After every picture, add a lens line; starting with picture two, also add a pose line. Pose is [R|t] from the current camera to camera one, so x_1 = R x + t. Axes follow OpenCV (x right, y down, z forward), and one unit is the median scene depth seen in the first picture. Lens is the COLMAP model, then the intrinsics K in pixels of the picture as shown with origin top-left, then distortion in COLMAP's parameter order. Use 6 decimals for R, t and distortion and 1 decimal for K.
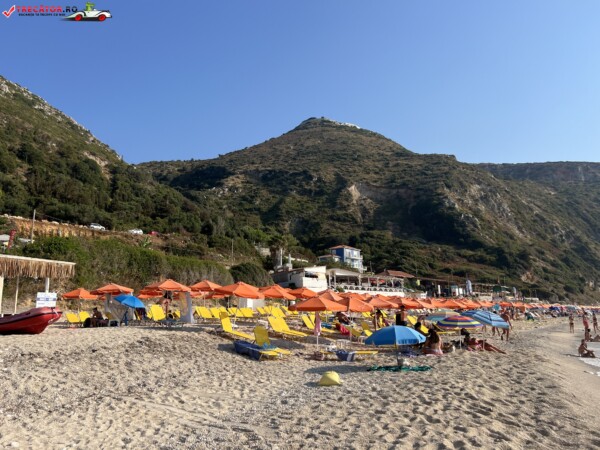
lens RADIAL K [[453.1, 0, 296.9], [0, 453.1, 226.8], [0, 0, 1]] dist [0.045955, -0.054648]
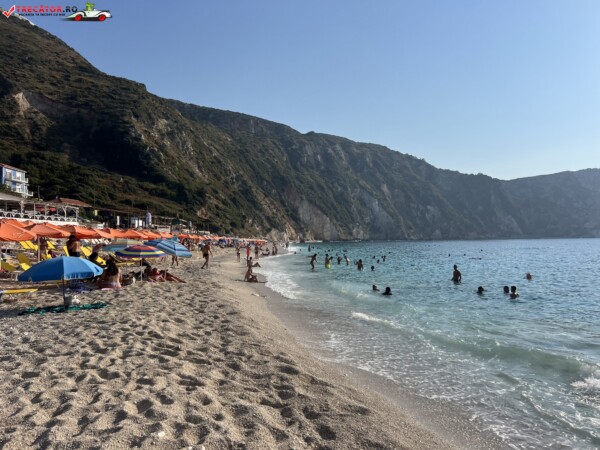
lens RADIAL K [[453.1, 0, 302.2], [0, 453.1, 225.8], [0, 0, 1]] dist [0.045955, -0.054648]
pose [[0.773890, 0.030289, 0.632596, 0.001708], [-0.121159, 0.987488, 0.100939, 0.001835], [-0.621623, -0.154761, 0.767876, 0.007476]]
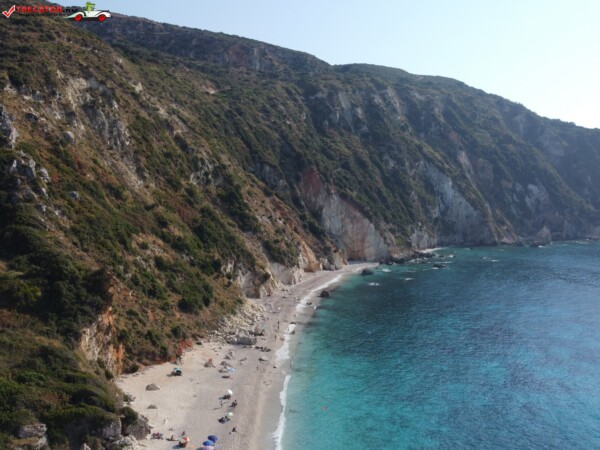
lens RADIAL K [[608.8, 0, 297.9], [0, 608.8, 226.9], [0, 0, 1]] dist [-0.005289, 0.000000]
pose [[0.813138, -0.015595, 0.581862, 0.244122], [-0.122330, 0.972737, 0.197024, -0.136107], [-0.569071, -0.231387, 0.789062, 0.301753]]
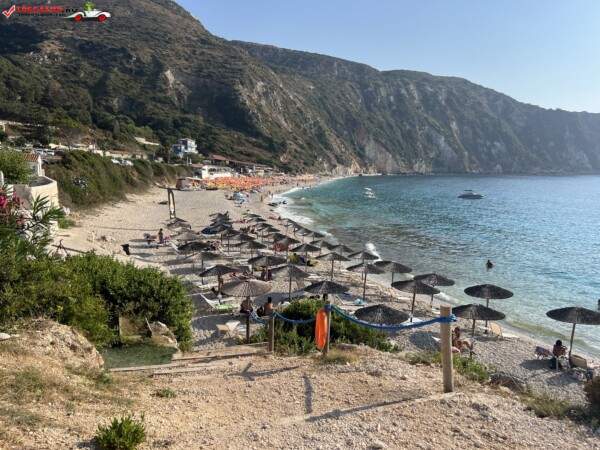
lens RADIAL K [[453.1, 0, 302.2], [0, 453.1, 228.0], [0, 0, 1]] dist [0.045955, -0.054648]
pose [[0.885747, -0.033692, 0.462944, -0.203182], [-0.113633, 0.951274, 0.286645, -0.115017], [-0.450044, -0.306500, 0.838760, -0.472765]]
